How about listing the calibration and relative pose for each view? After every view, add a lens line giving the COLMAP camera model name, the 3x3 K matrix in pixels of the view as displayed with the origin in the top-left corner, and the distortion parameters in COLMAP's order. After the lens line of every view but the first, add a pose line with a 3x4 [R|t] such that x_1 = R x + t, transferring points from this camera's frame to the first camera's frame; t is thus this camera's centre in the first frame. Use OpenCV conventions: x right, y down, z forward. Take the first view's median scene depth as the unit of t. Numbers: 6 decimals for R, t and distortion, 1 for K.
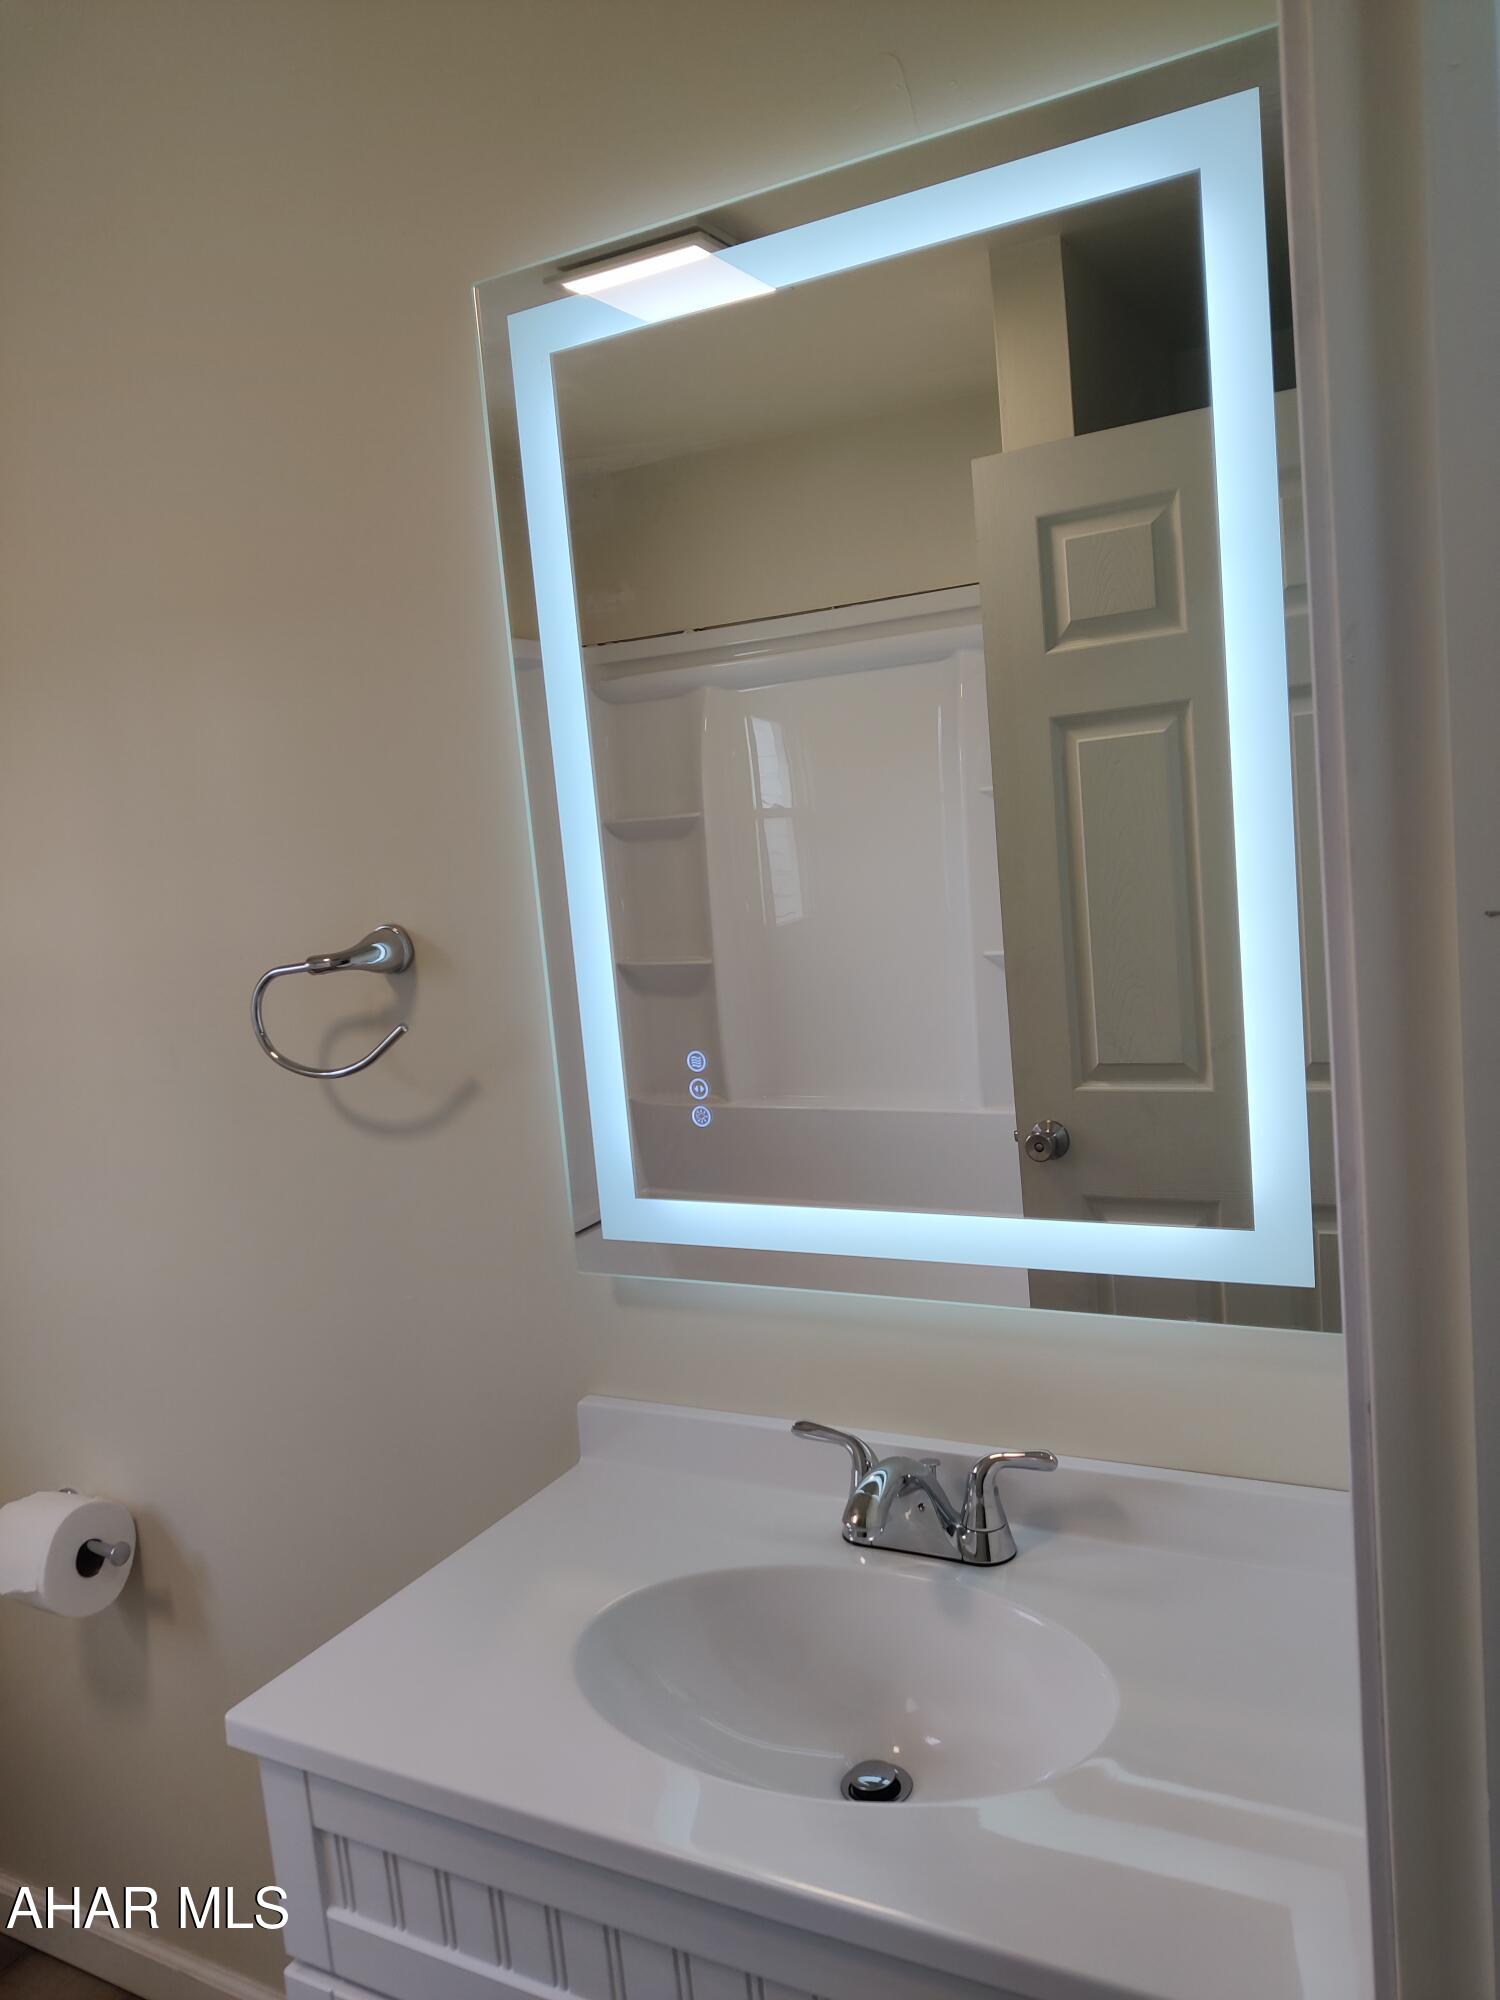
lens RADIAL K [[1529.5, 0, 750.0], [0, 1529.5, 1000.0], [0, 0, 1]] dist [0.000759, -0.017006]
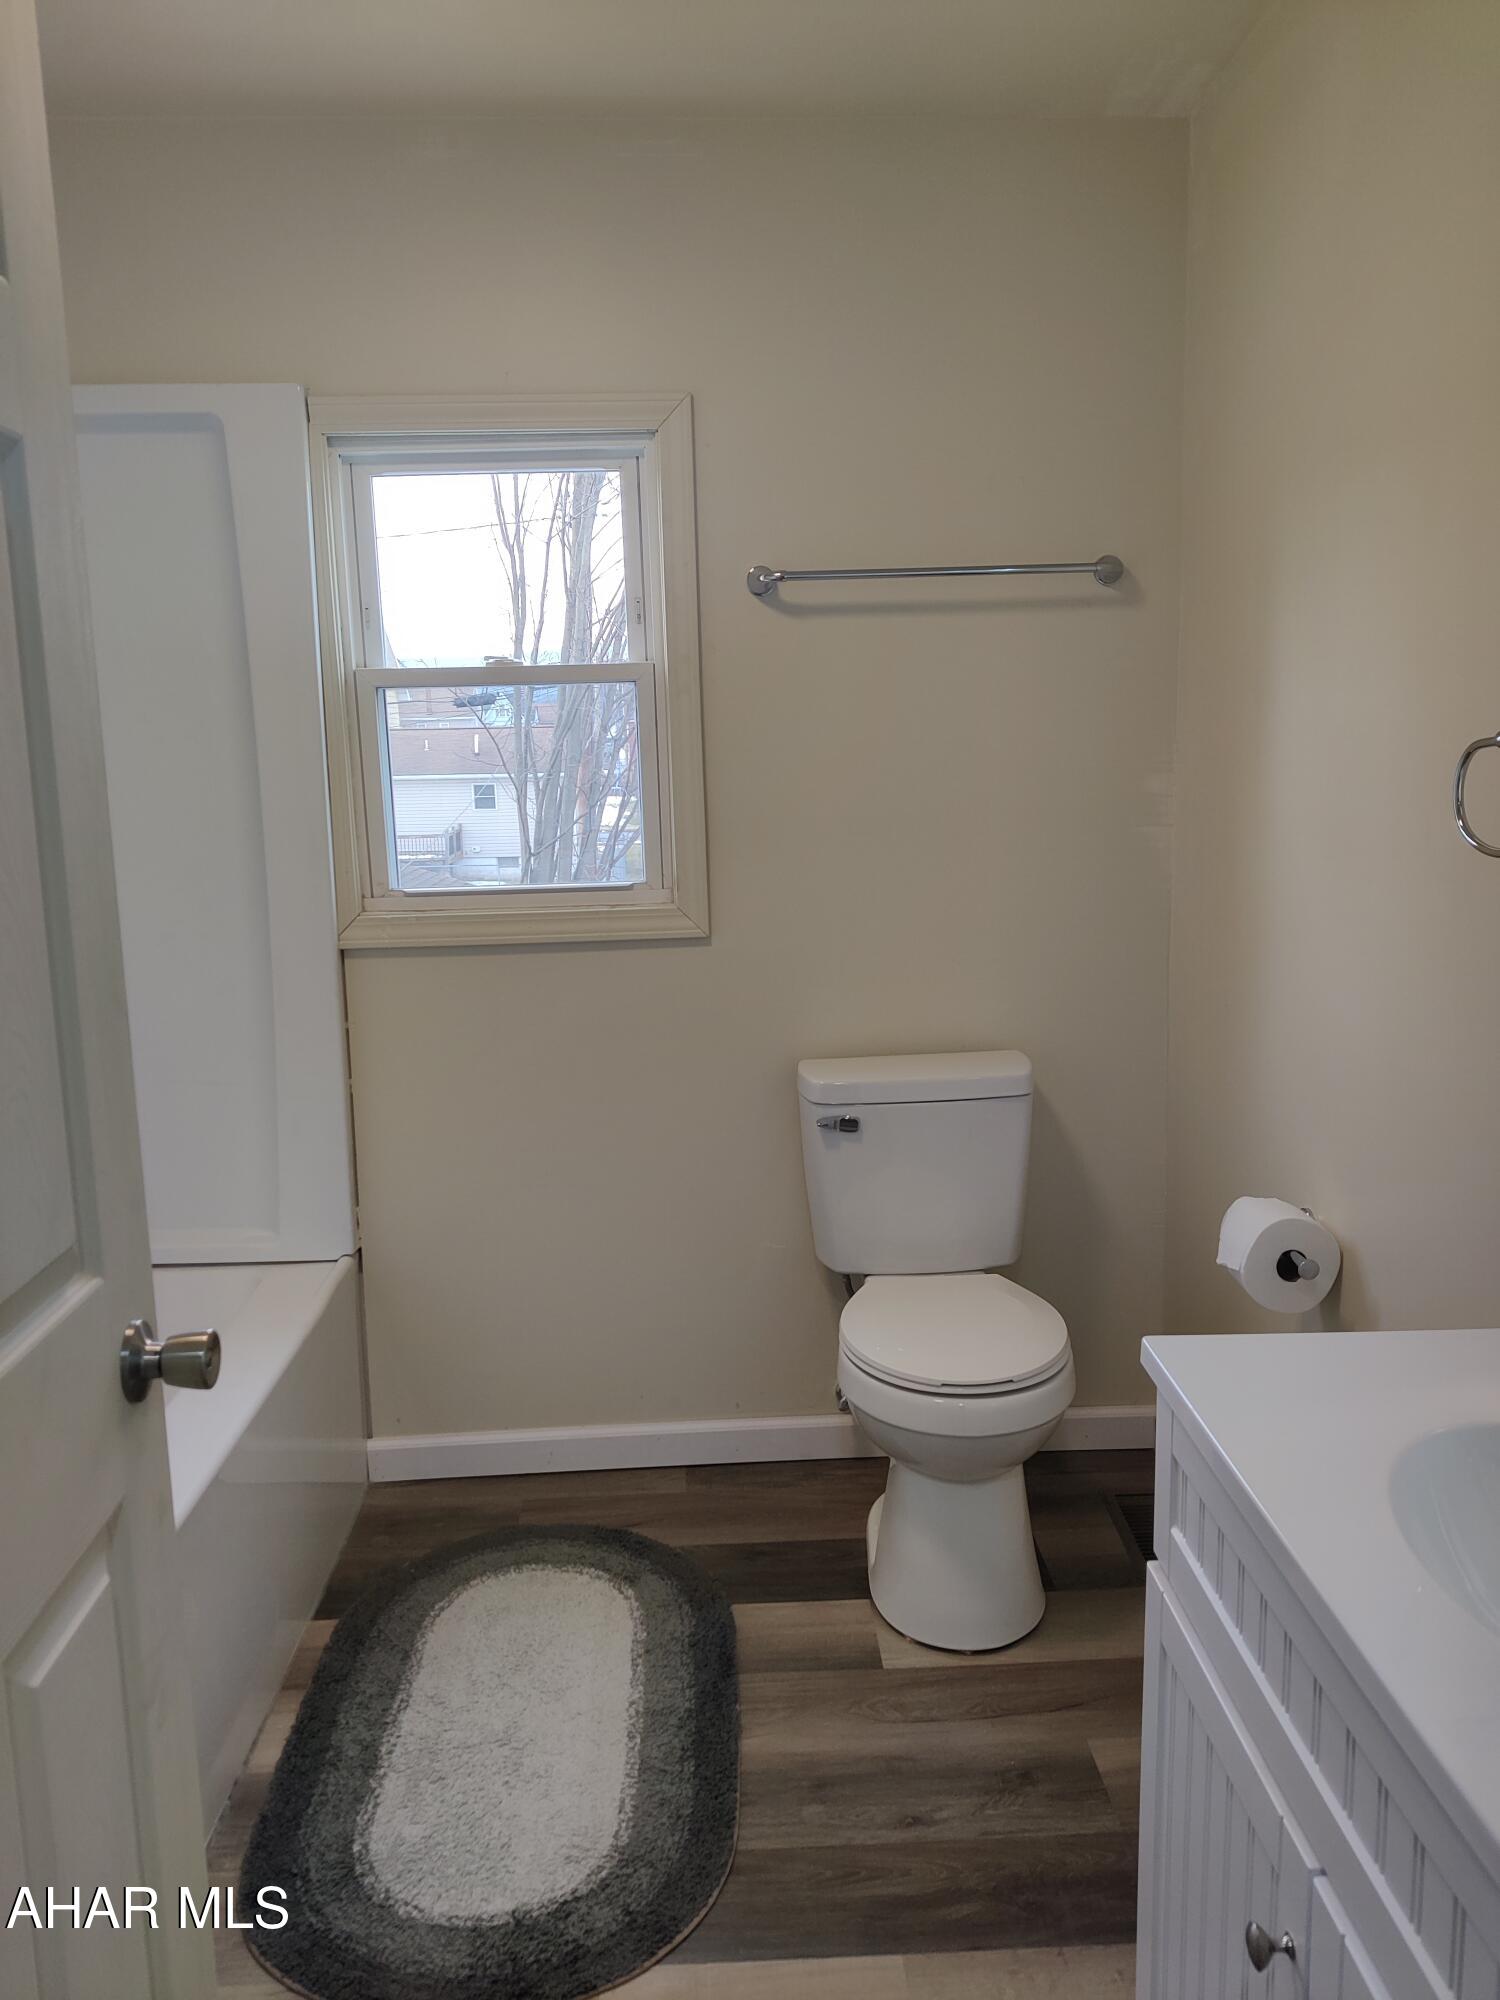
lens RADIAL K [[1517.5, 0, 716.9], [0, 1517.5, 1012.1], [0, 0, 1]] dist [0.004444, -0.019400]
pose [[0.490317, 0.230195, -0.840594, 0.327713], [-0.123254, 0.973110, 0.194590, 0.019578], [0.862785, 0.008196, 0.505505, 0.076981]]
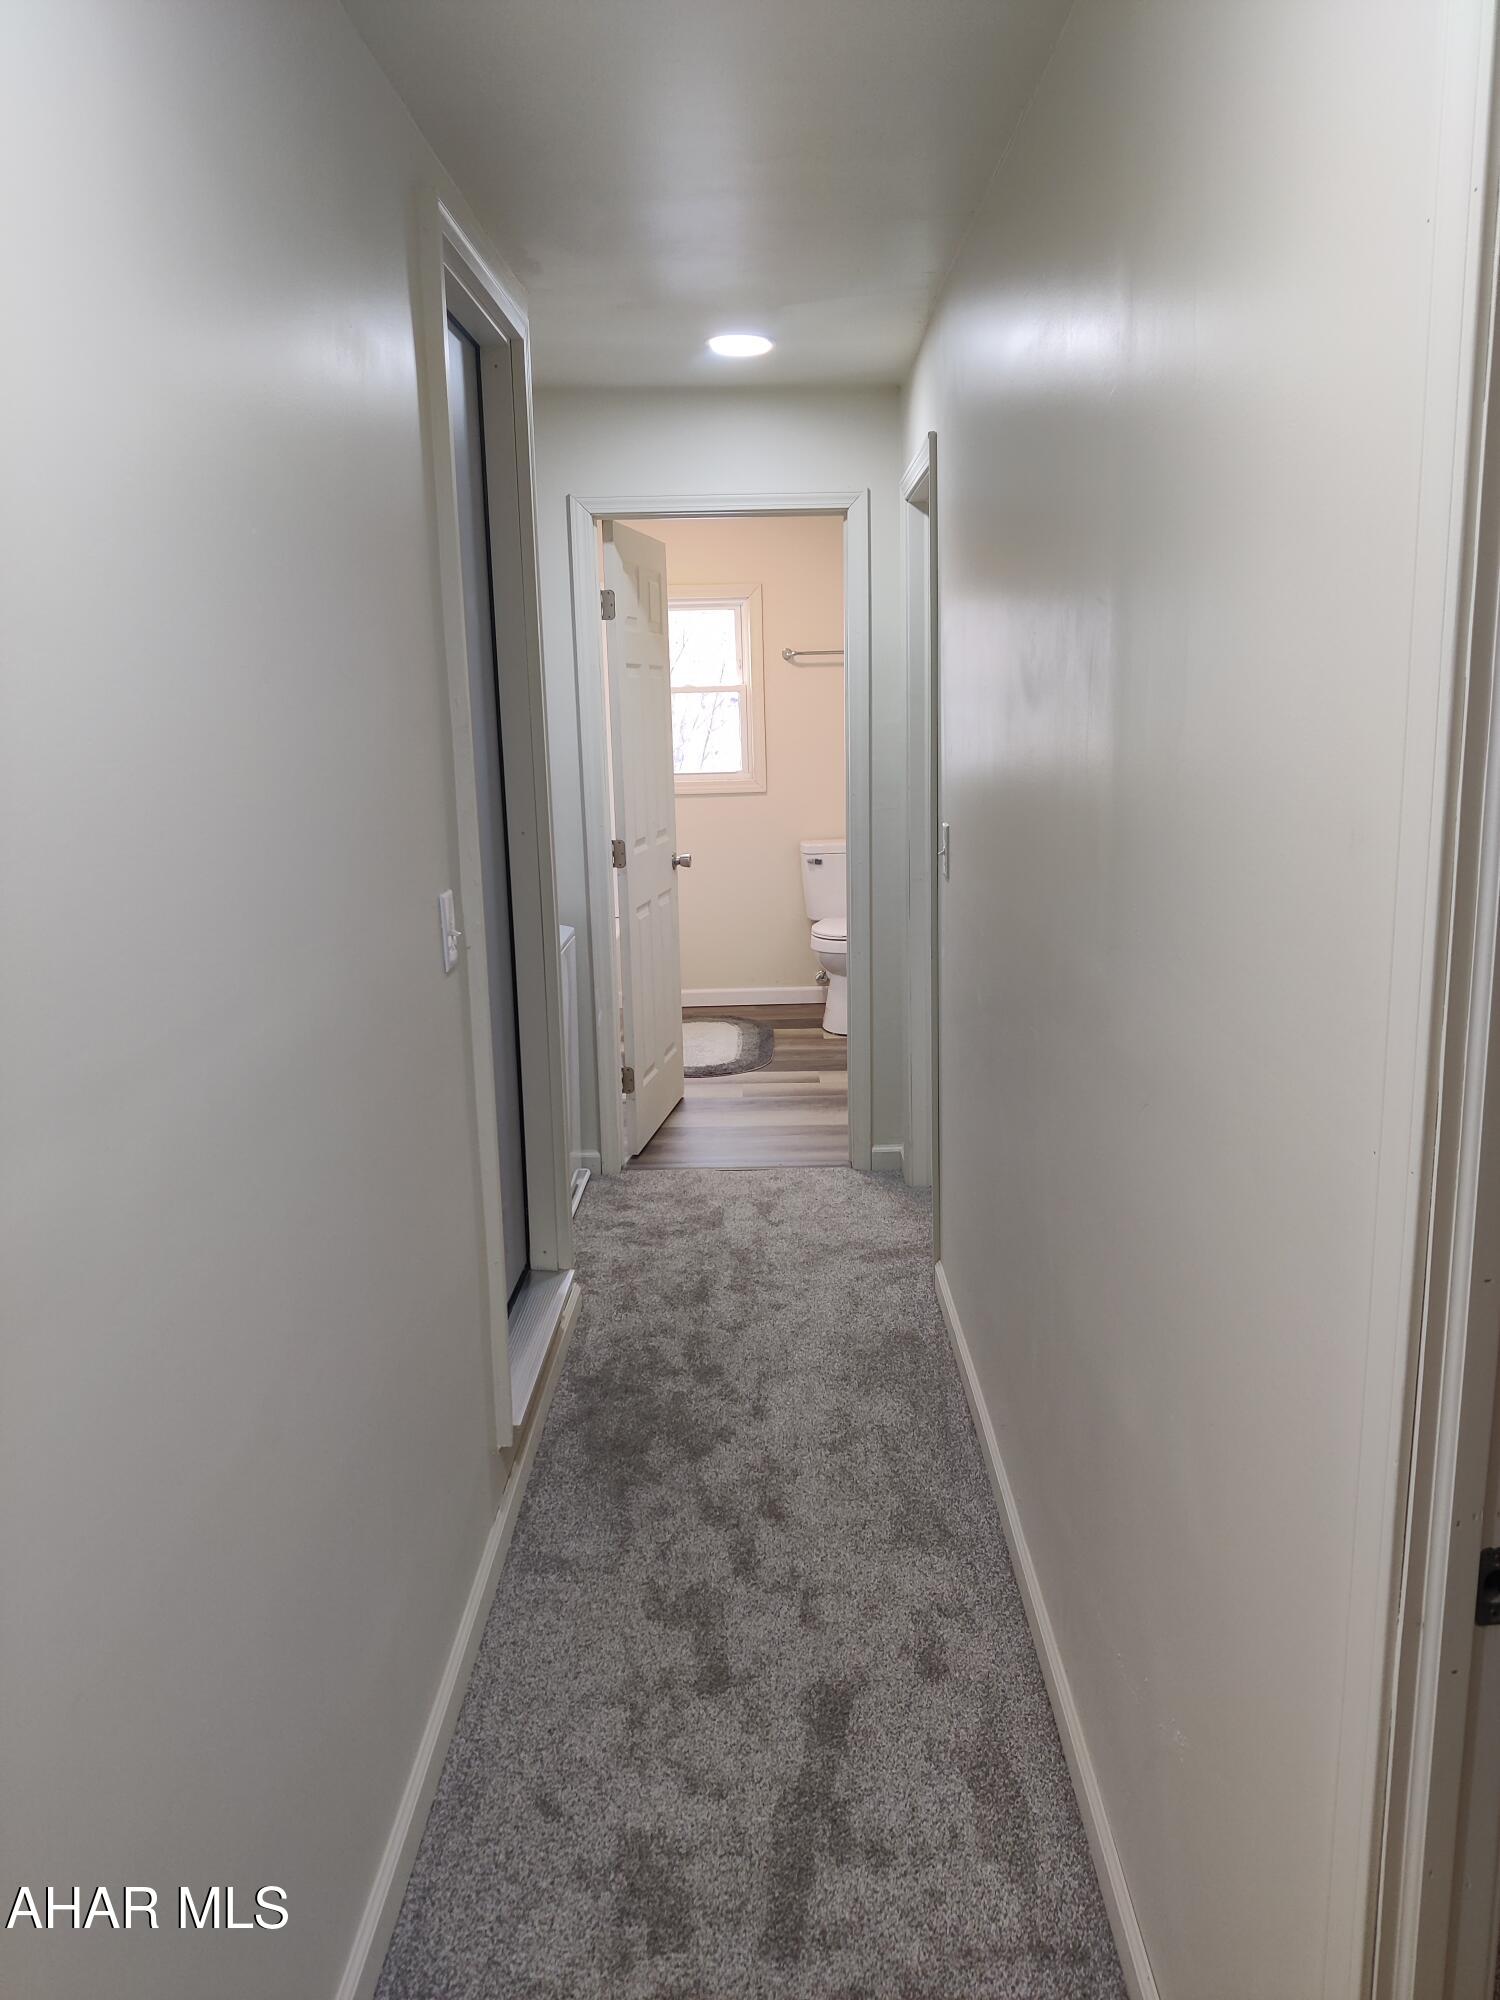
lens RADIAL K [[1529.5, 0, 750.0], [0, 1529.5, 1000.0], [0, 0, 1]] dist [0.000759, -0.017006]
pose [[0.472993, 0.263936, -0.840604, 3.012021], [-0.126973, 0.964536, 0.231403, -0.188471], [0.871869, -0.002717, 0.489732, -1.441617]]
